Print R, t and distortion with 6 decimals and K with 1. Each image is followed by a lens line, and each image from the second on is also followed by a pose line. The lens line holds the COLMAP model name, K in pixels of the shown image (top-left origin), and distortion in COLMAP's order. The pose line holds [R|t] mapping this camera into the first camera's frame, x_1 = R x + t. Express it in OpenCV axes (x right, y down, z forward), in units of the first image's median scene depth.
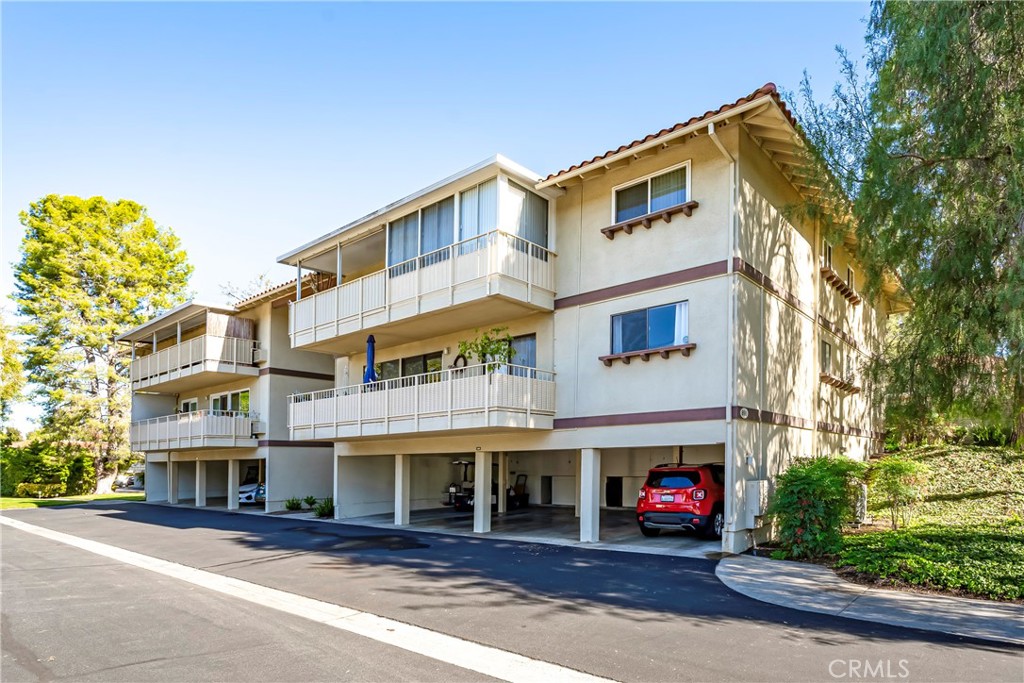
lens RADIAL K [[436.3, 0, 511.2], [0, 436.3, 323.4], [0, 0, 1]] dist [0.002183, 0.000248]
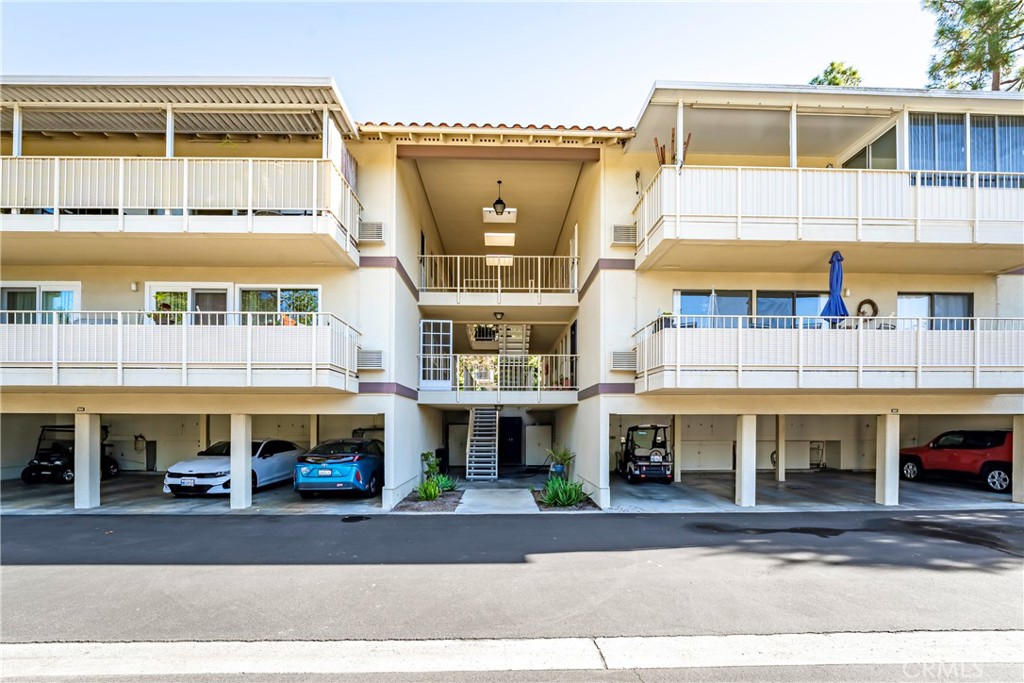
lens RADIAL K [[418.3, 0, 511.3], [0, 418.3, 335.3], [0, 0, 1]] dist [-0.012163, 0.000925]
pose [[0.812895, 0.138408, 0.565725, -0.757465], [-0.186658, 0.982027, 0.027951, 0.163311], [-0.551688, -0.128319, 0.824120, 0.474685]]
